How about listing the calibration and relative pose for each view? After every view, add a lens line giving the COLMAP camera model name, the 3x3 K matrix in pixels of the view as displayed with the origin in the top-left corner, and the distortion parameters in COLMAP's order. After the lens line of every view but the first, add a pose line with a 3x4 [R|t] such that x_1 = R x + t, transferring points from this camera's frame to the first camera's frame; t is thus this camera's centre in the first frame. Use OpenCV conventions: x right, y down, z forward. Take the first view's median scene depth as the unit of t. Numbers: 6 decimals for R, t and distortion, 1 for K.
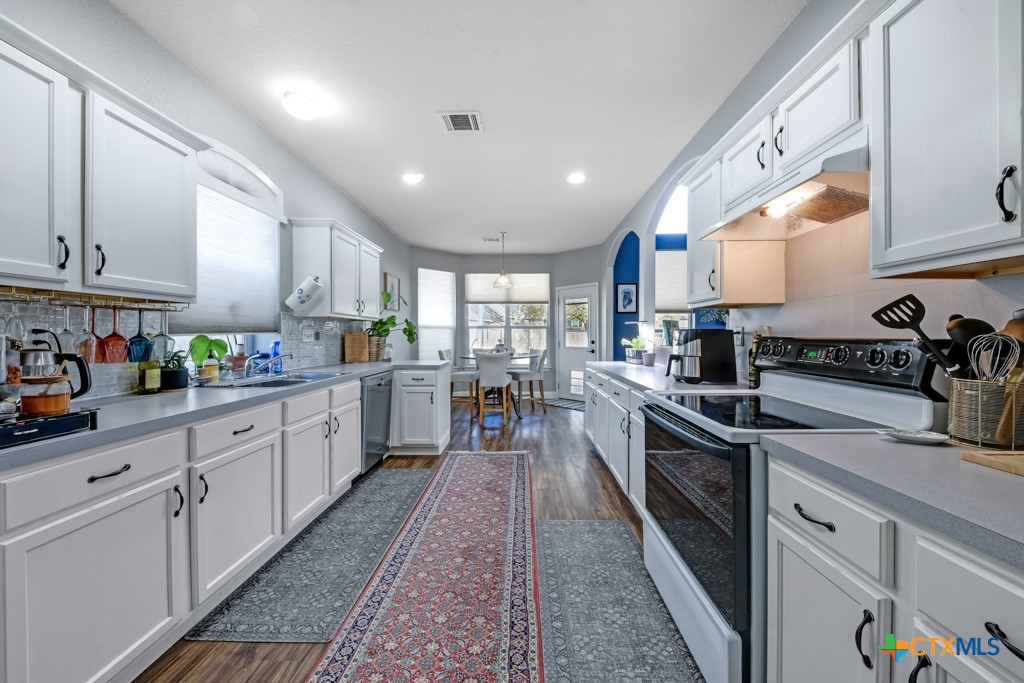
lens RADIAL K [[354.2, 0, 518.3], [0, 354.2, 338.0], [0, 0, 1]] dist [0.004068, -0.002611]
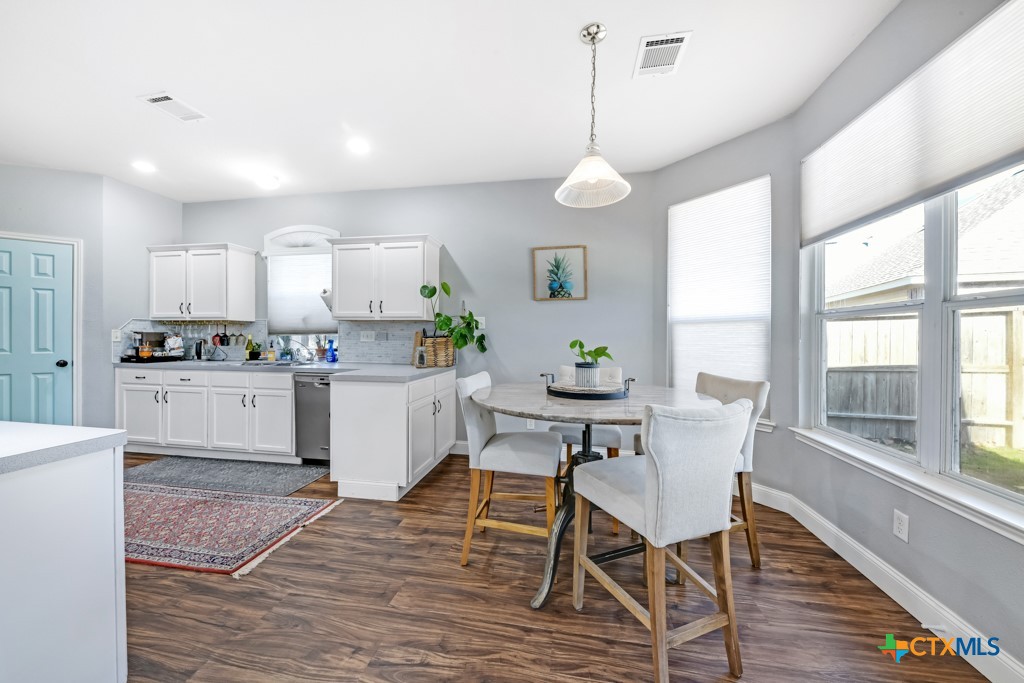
lens RADIAL K [[354.2, 0, 509.3], [0, 354.2, 340.0], [0, 0, 1]] dist [0.004068, -0.002611]
pose [[-0.159738, -0.000130, -0.987159, 0.675715], [-0.015870, 0.999871, 0.002437, -0.006804], [0.987032, 0.016056, -0.159720, 2.196123]]
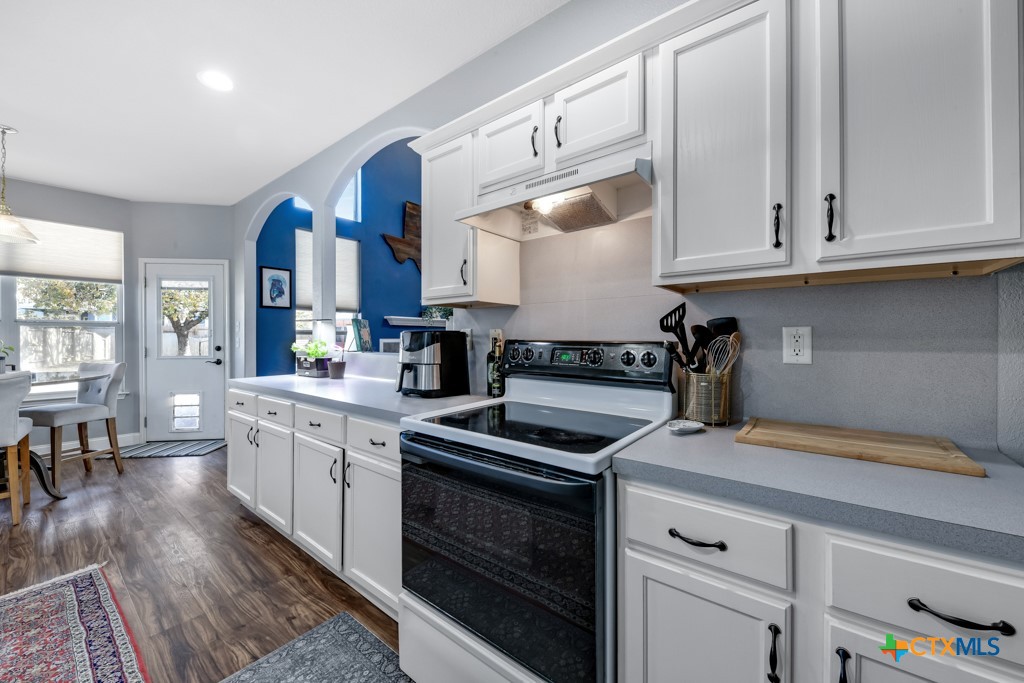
lens RADIAL K [[387.9, 0, 514.3], [0, 387.9, 339.3], [0, 0, 1]] dist [0.009613, -0.003855]
pose [[0.610005, -0.002291, 0.792394, -0.084955], [0.005795, 0.999982, -0.001570, -0.002585], [-0.792376, 0.005549, 0.610008, 0.273566]]
